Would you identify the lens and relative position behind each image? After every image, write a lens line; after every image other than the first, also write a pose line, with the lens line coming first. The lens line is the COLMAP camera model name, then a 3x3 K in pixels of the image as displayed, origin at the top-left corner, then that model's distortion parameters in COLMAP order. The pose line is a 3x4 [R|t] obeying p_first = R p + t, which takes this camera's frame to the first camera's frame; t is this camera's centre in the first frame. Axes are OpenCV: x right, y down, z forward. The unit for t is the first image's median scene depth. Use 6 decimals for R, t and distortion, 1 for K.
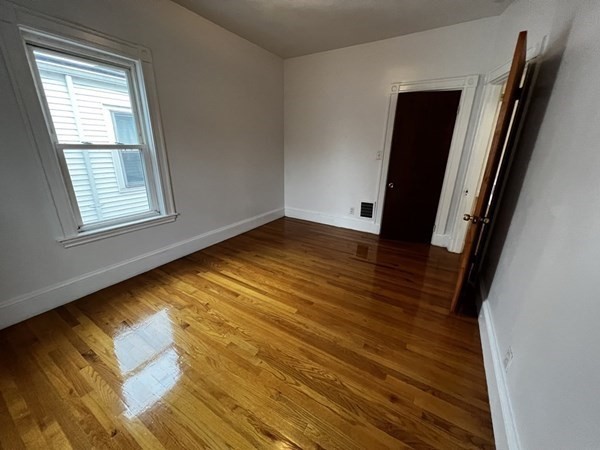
lens RADIAL K [[241.0, 0, 301.0], [0, 241.0, 223.2], [0, 0, 1]] dist [-0.000407, -0.000033]
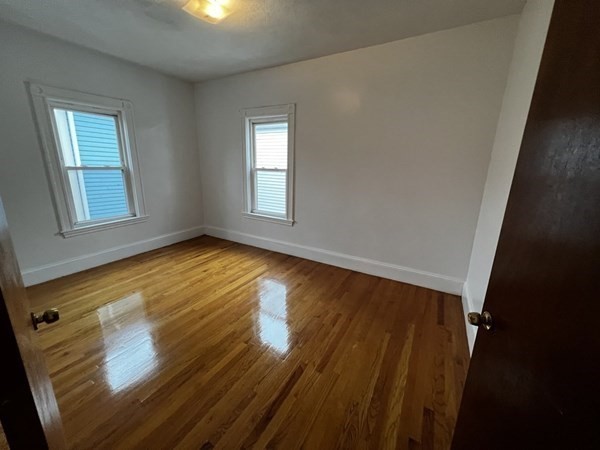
lens RADIAL K [[239.7, 0, 300.0], [0, 239.7, 225.0], [0, 0, 1]] dist [-0.000194, 0.000061]
pose [[0.022512, 0.234935, -0.971750, 0.878711], [-0.332359, 0.918472, 0.214354, -0.365830], [0.942884, 0.318144, 0.098760, 1.063962]]
